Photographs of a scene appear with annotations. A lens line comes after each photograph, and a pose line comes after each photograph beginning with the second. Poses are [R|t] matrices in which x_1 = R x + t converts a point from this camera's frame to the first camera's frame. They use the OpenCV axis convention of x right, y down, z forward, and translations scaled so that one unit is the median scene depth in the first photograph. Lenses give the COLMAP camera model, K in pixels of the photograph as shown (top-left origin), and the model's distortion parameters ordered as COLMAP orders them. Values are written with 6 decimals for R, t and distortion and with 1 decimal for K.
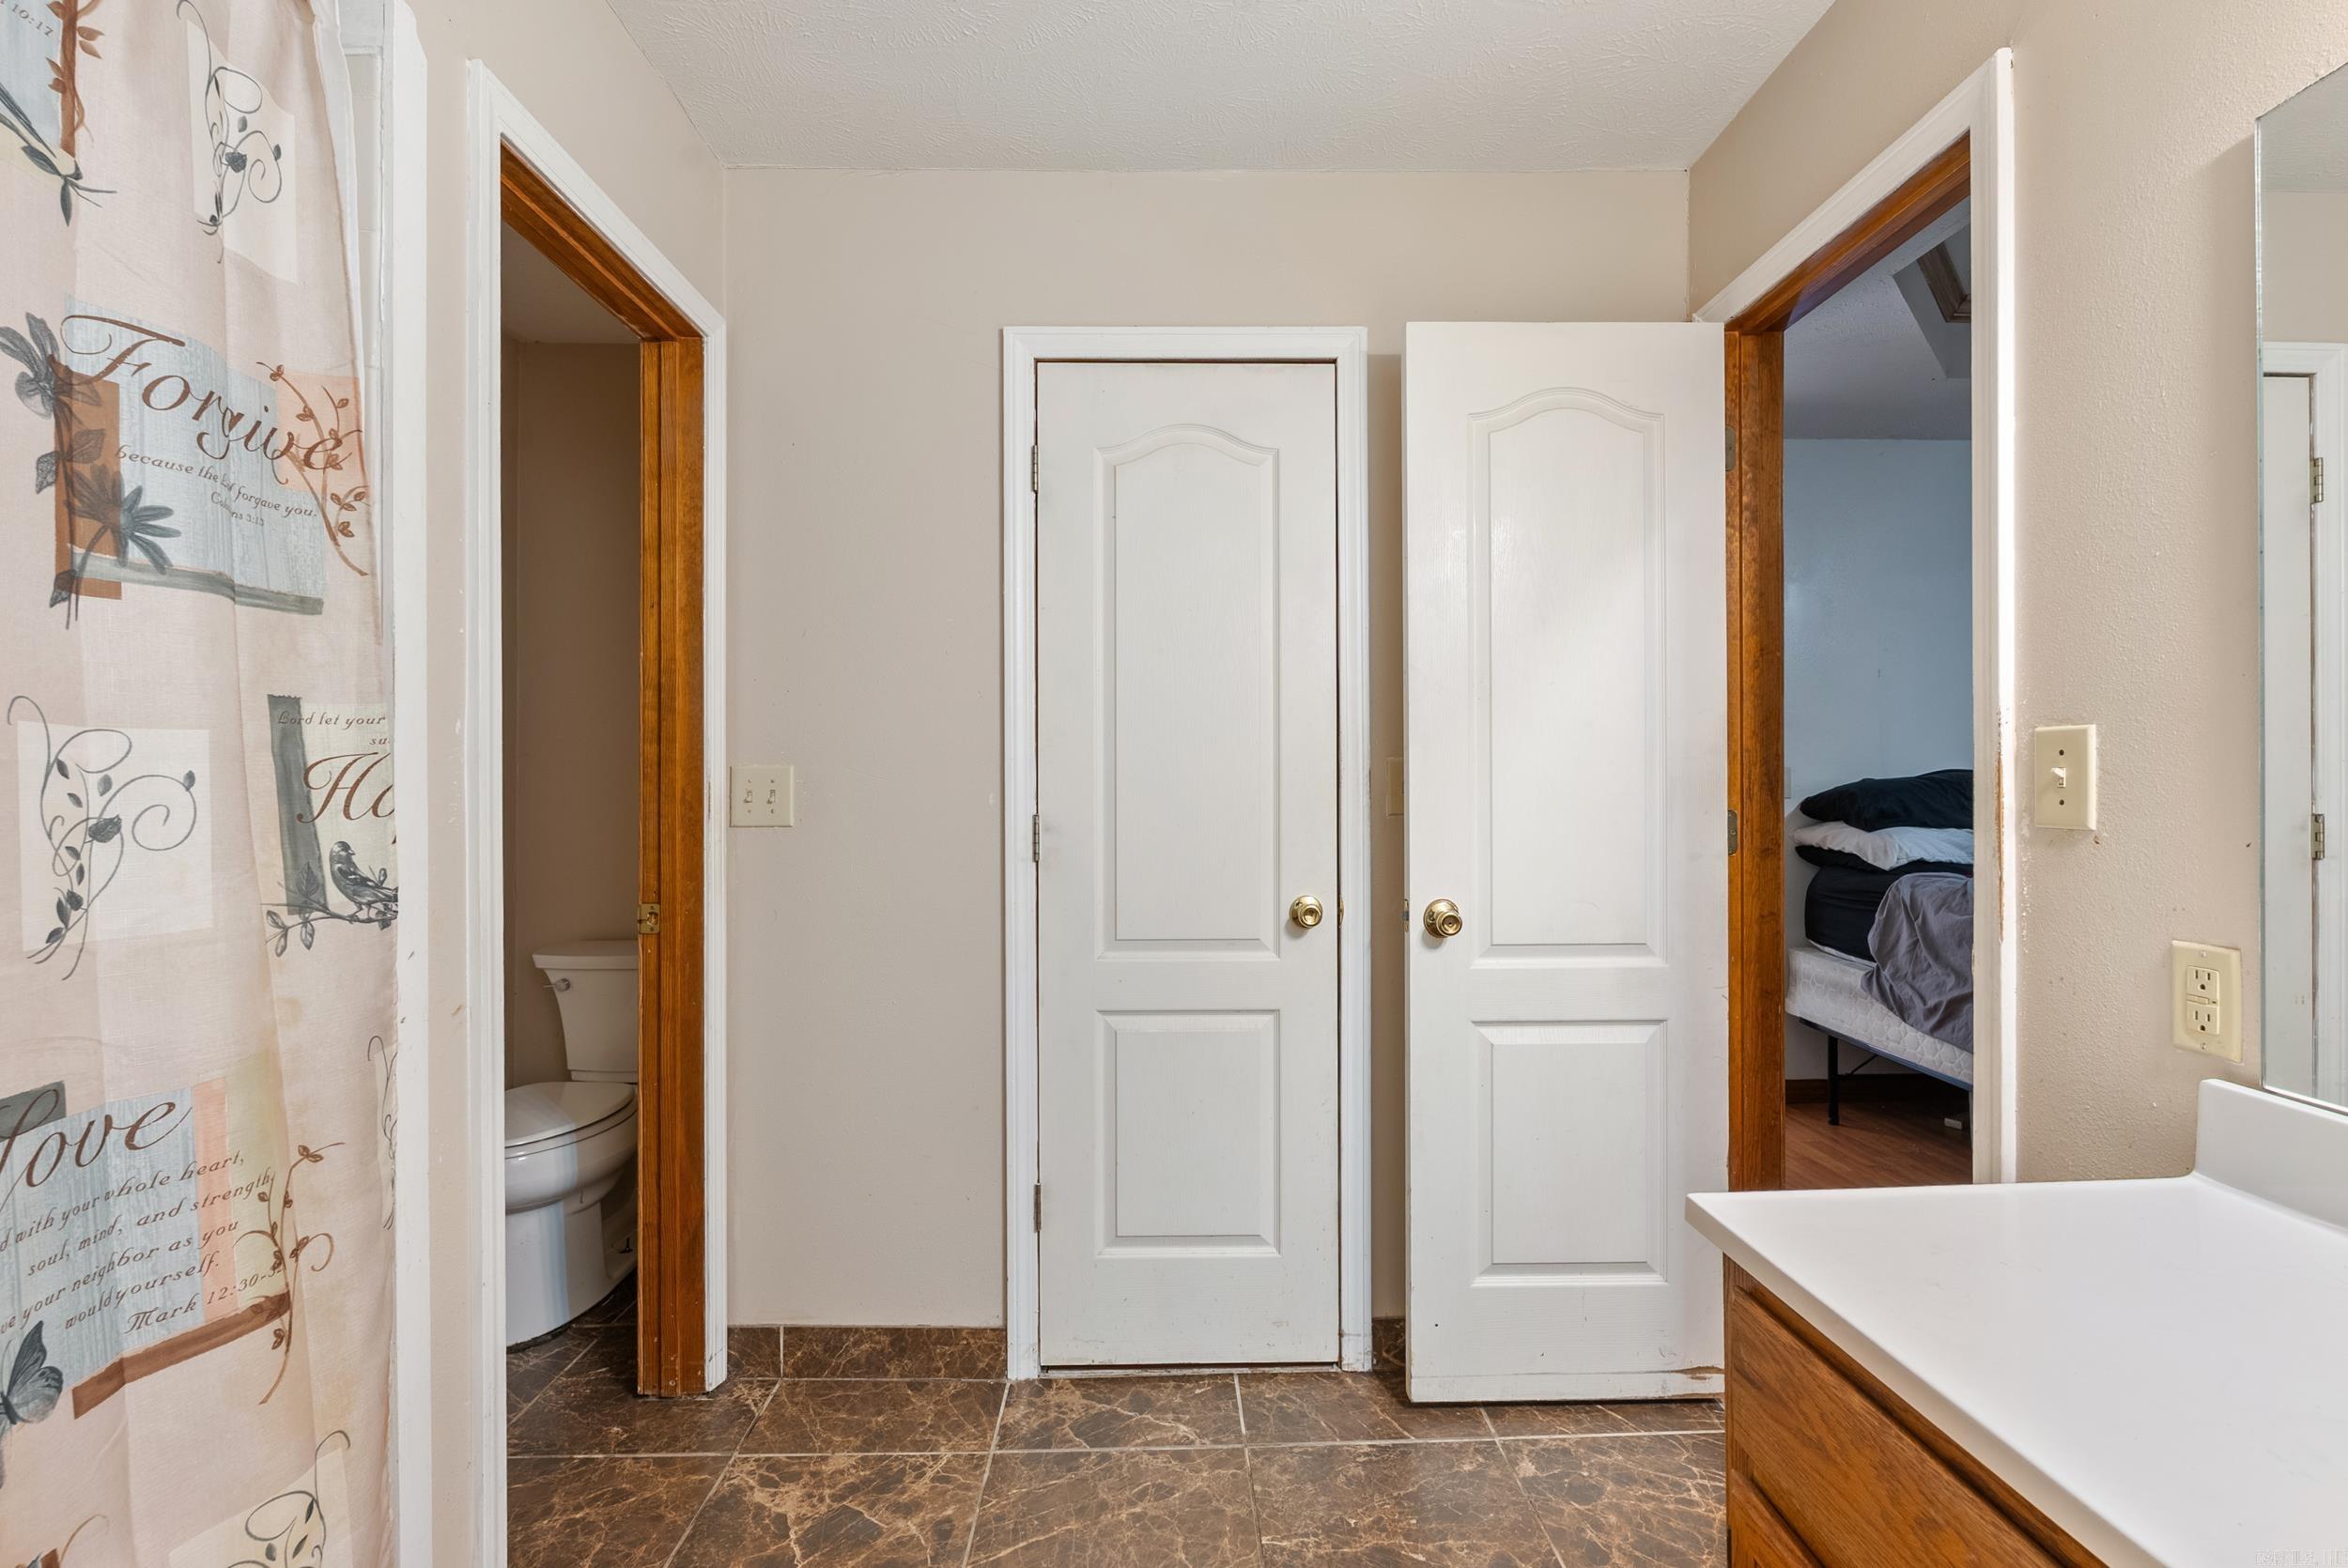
lens RADIAL K [[1040.6, 0, 1174.0], [0, 1040.6, 783.4], [0, 0, 1]] dist [-0.007701, 0.001165]
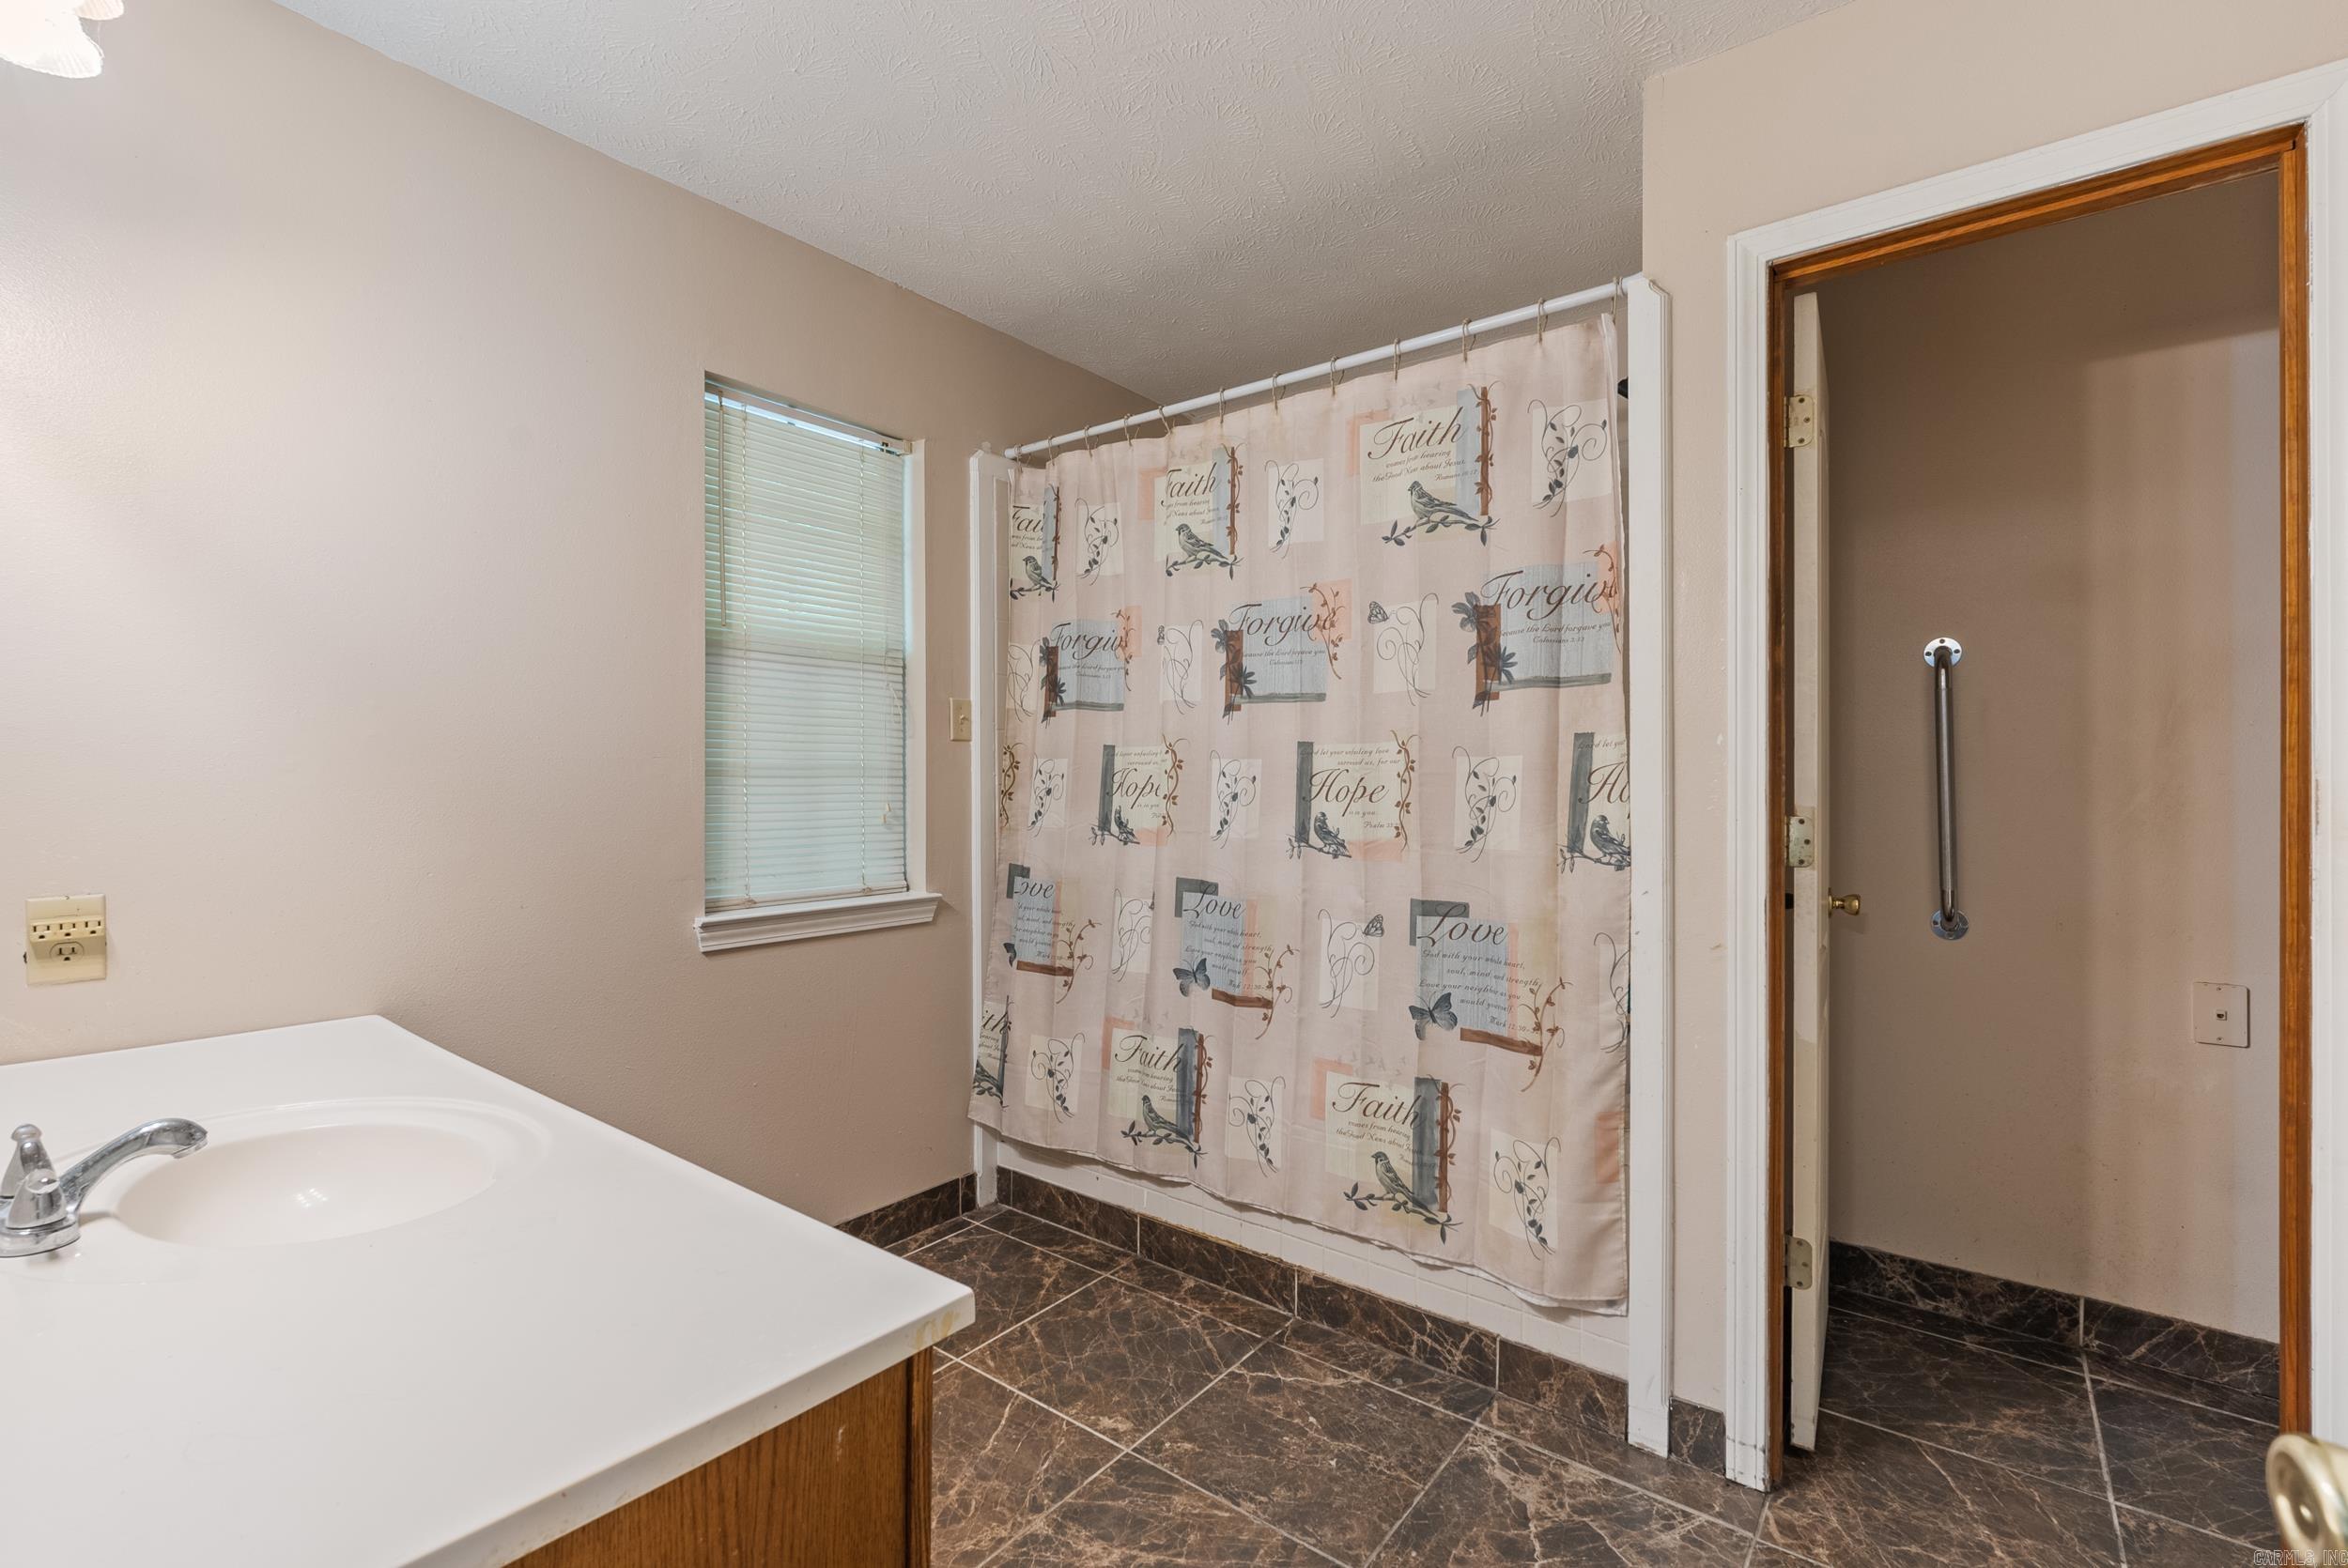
lens RADIAL K [[1040.6, 0, 1172.7], [0, 1040.6, 782.1], [0, 0, 1]] dist [-0.007701, 0.001165]
pose [[-0.634028, 0.001034, -0.773309, 1.105295], [0.000197, 0.999999, 0.001175, -0.000454], [0.773310, 0.000592, -0.634028, 1.759713]]
